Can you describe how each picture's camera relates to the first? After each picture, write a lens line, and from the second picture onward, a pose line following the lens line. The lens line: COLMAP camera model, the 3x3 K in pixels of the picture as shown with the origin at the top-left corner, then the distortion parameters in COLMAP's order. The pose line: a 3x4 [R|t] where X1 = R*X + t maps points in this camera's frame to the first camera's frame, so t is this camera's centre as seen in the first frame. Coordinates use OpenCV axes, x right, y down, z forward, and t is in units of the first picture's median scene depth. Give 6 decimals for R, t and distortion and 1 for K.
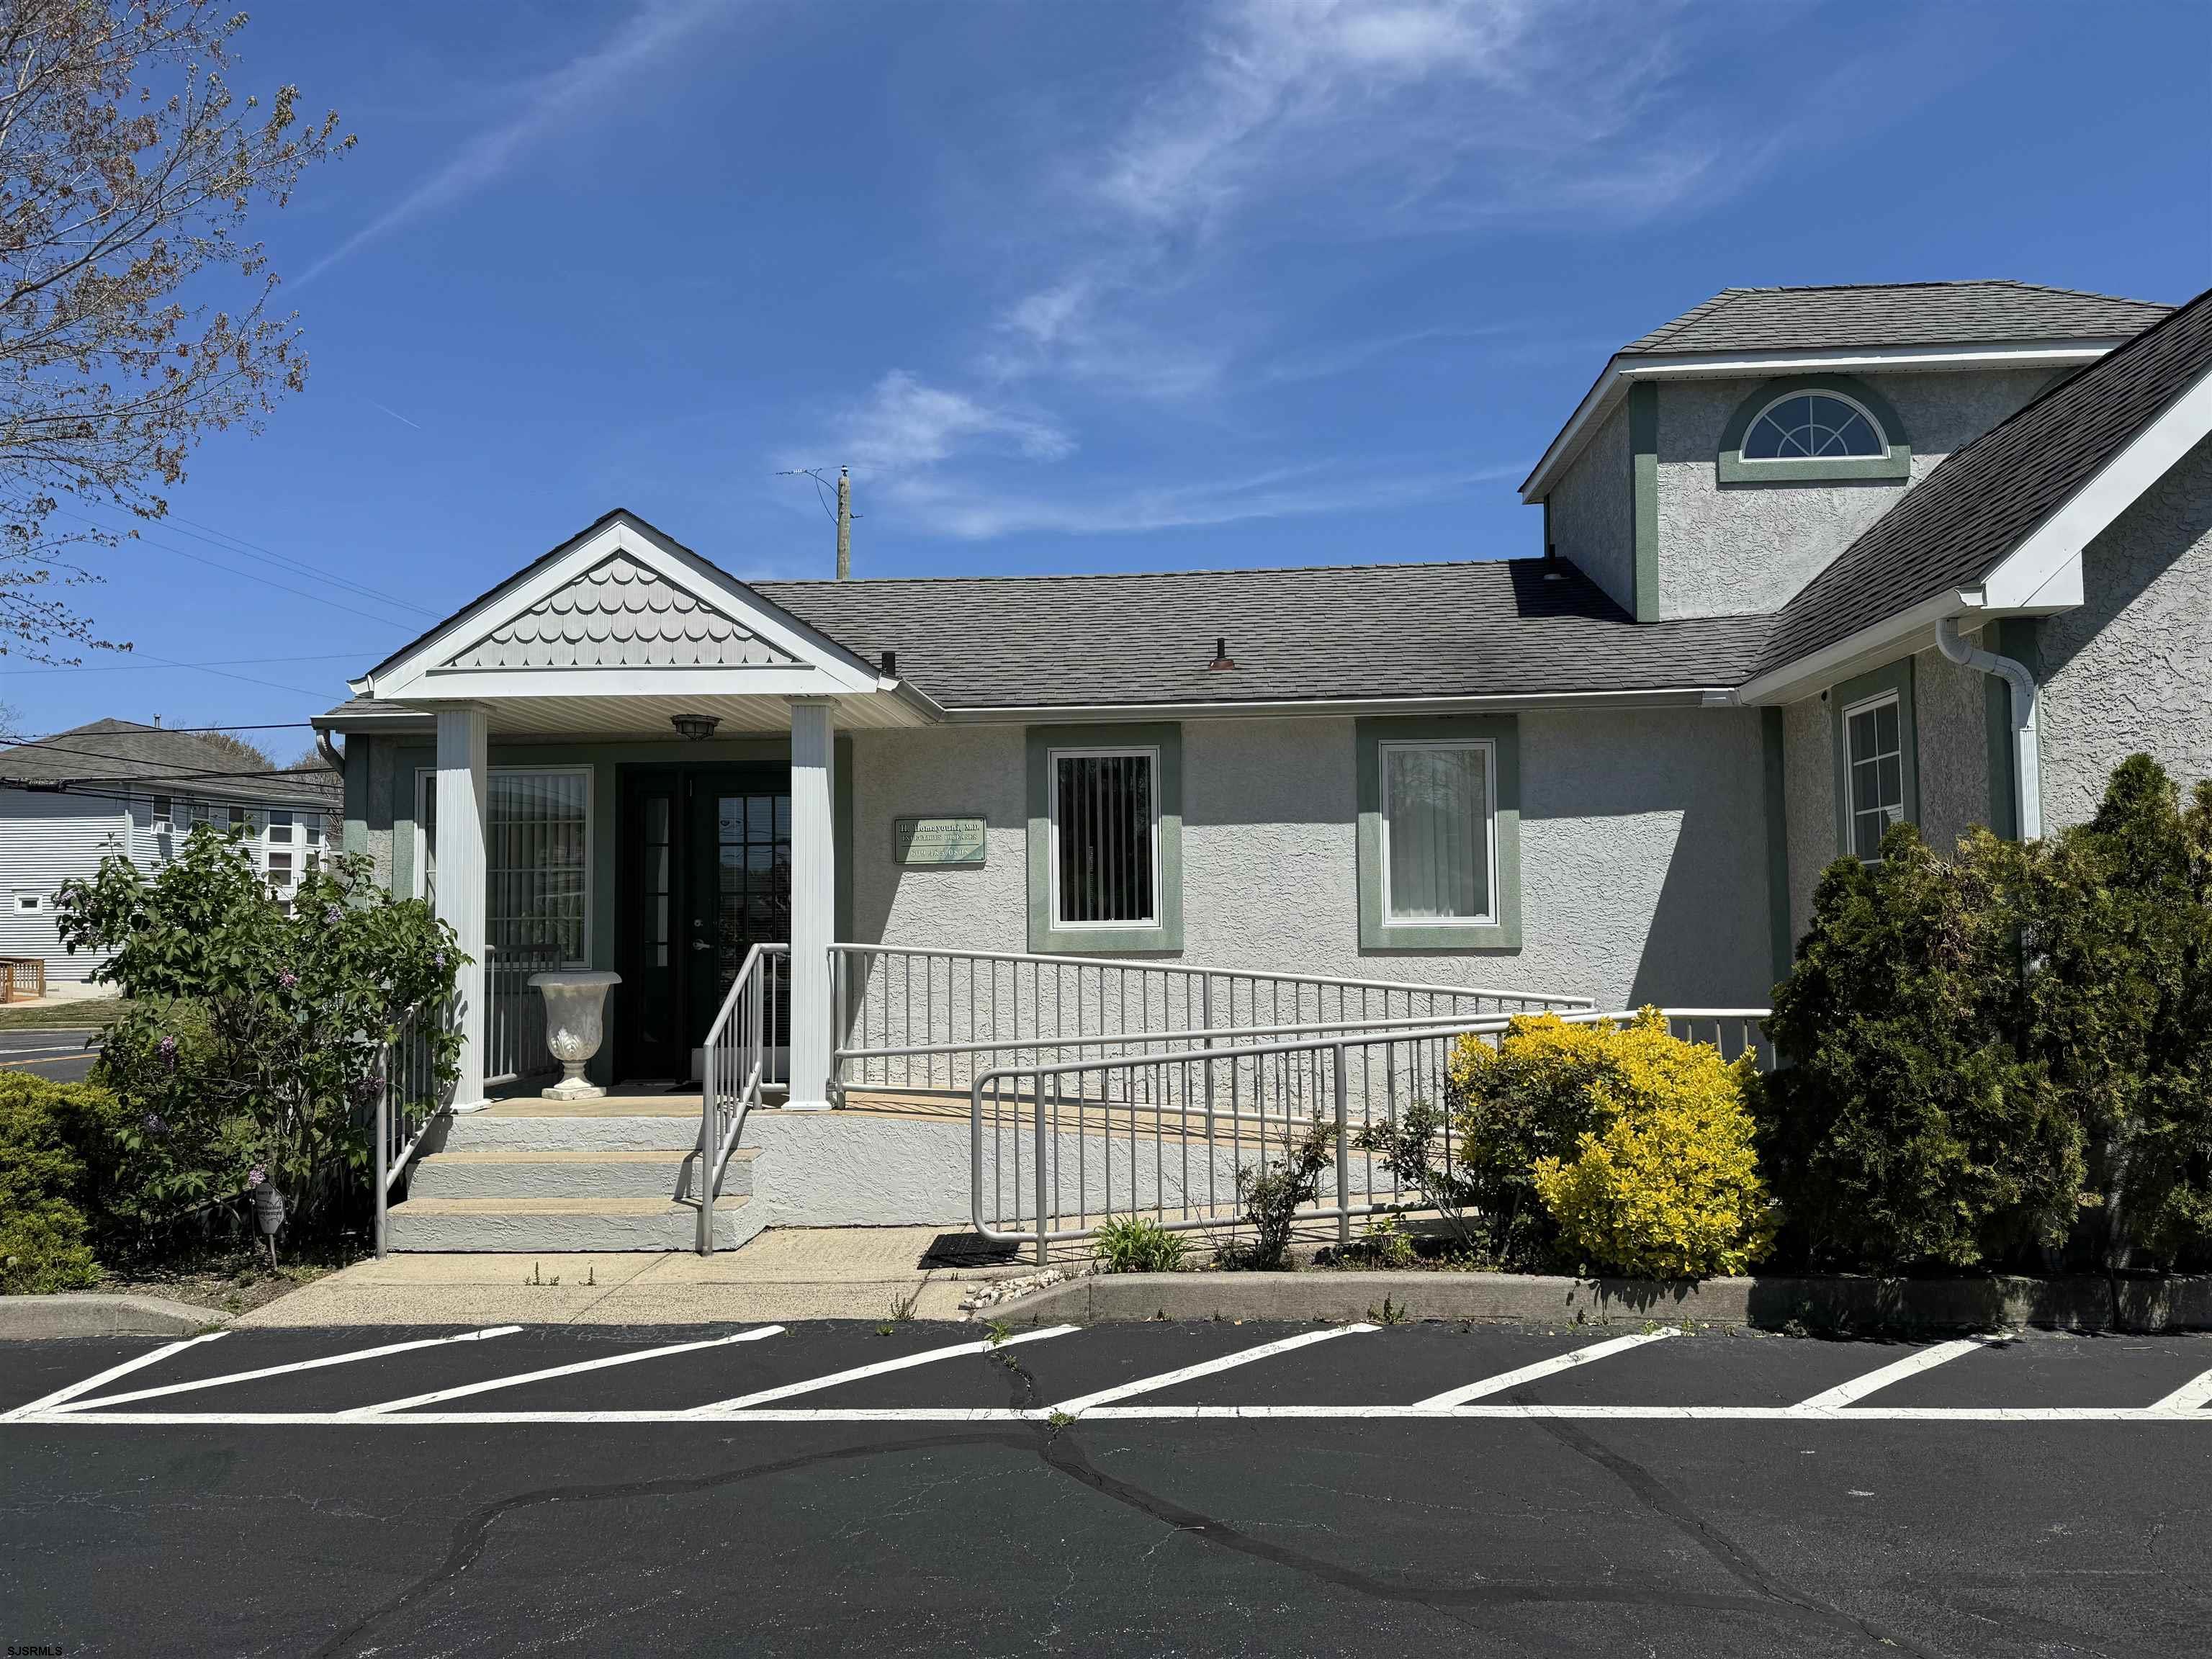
lens RADIAL K [[1594.1, 0, 1108.4], [0, 1594.1, 851.8], [0, 0, 1]] dist [0.040061, -0.055718]
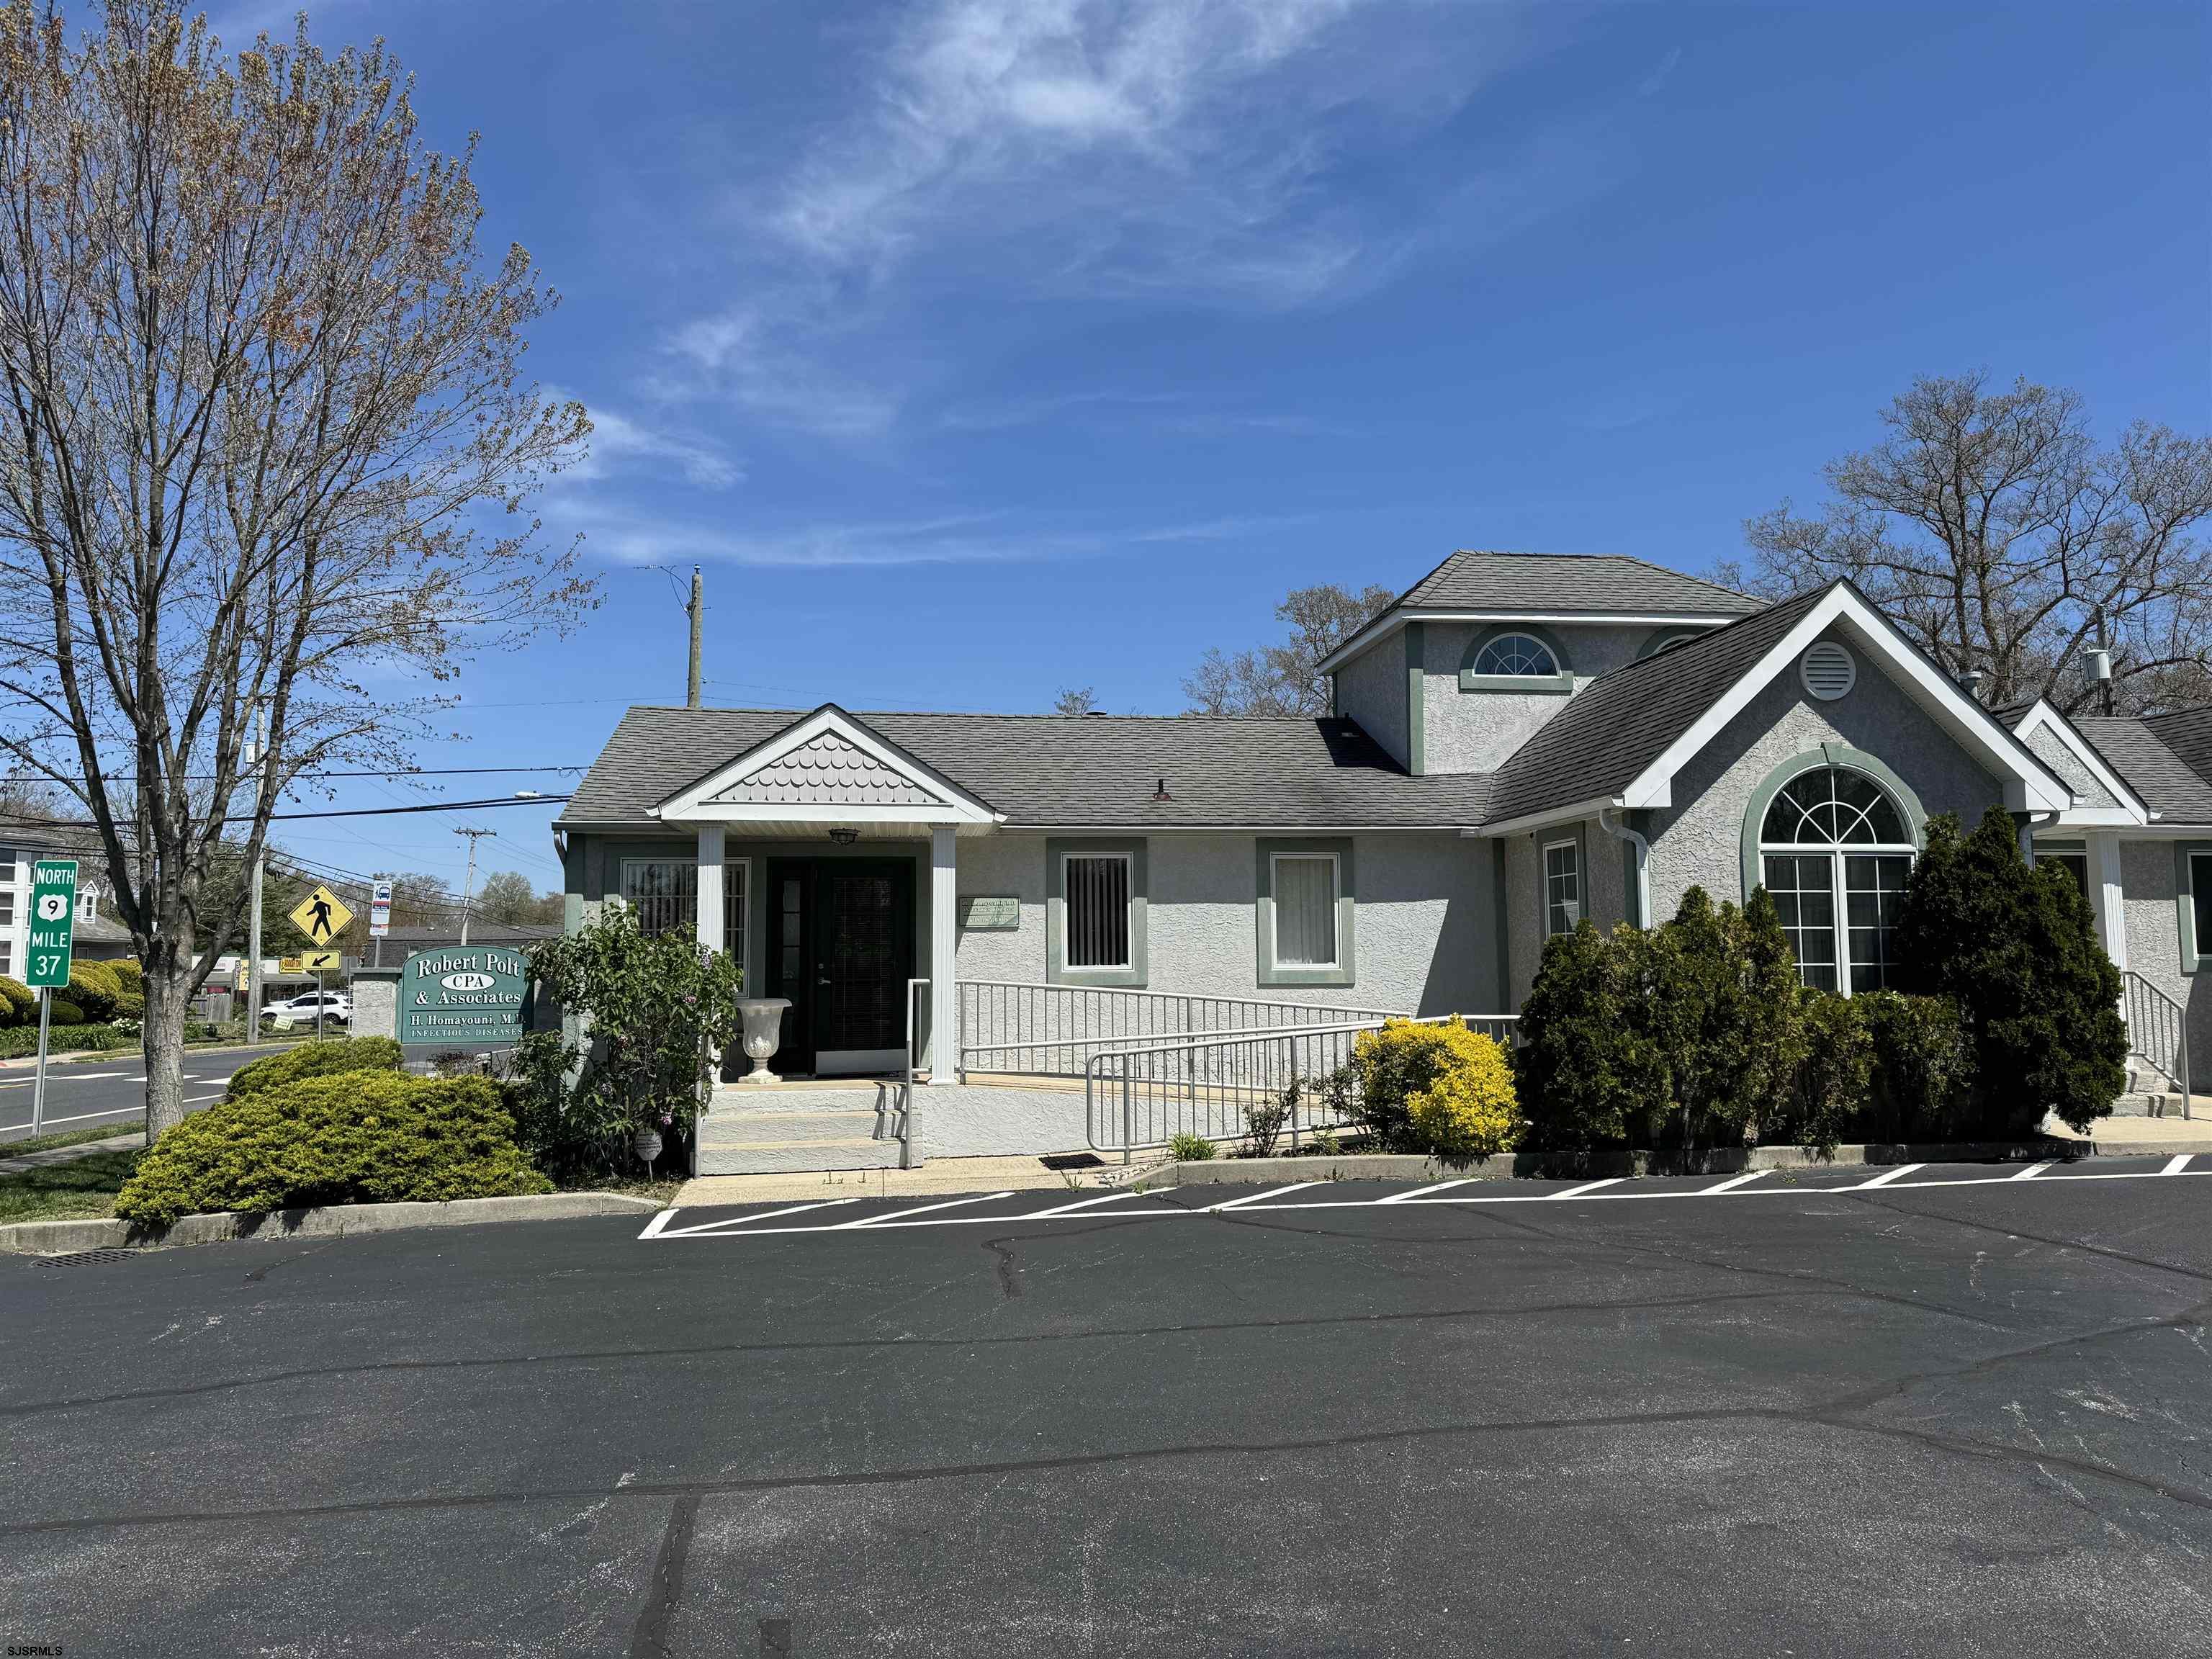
lens RADIAL K [[1594.1, 0, 1094.6], [0, 1594.1, 834.9], [0, 0, 1]] dist [0.040061, -0.055718]
pose [[0.979117, 0.019150, 0.202394, -0.333267], [-0.012301, 0.999310, -0.035044, -0.029678], [-0.202925, 0.031823, 0.978677, -0.538815]]
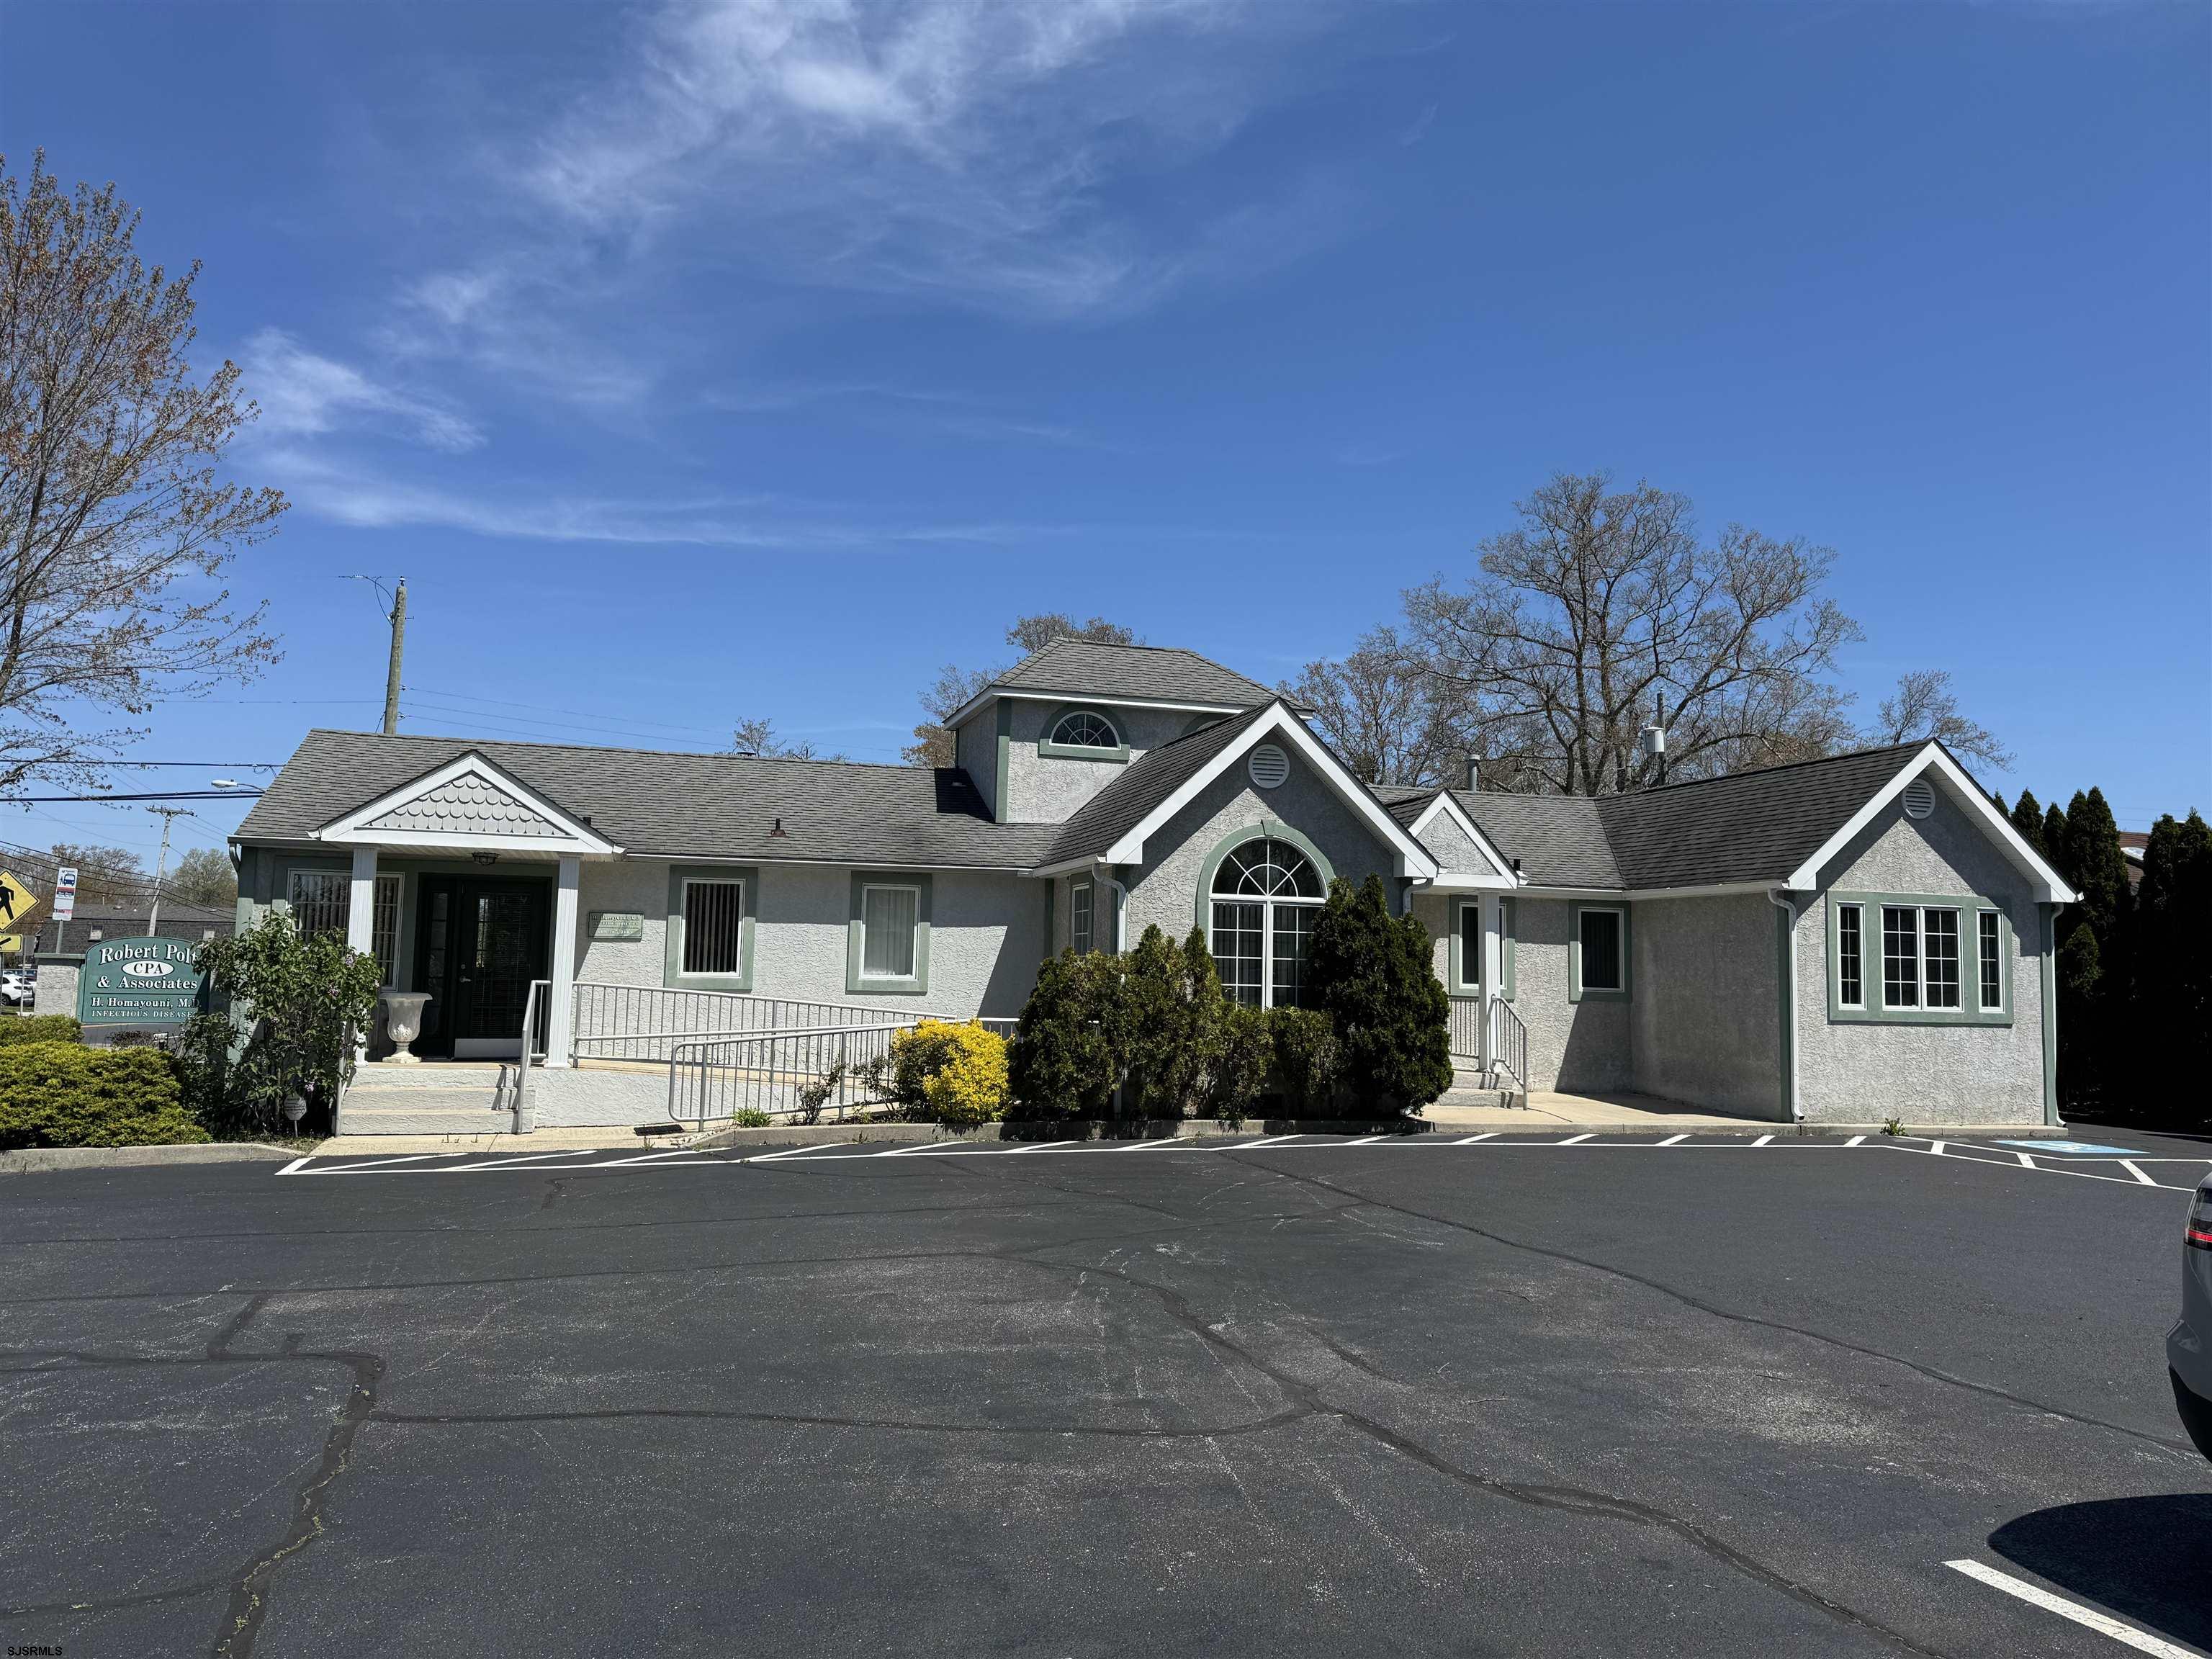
lens RADIAL K [[1594.1, 0, 1109.8], [0, 1594.1, 846.8], [0, 0, 1]] dist [0.040061, -0.055718]
pose [[0.931015, 0.058266, 0.360299, -0.258289], [-0.048803, 0.998184, -0.035315, -0.062300], [-0.361702, 0.015295, 0.932168, -0.968286]]
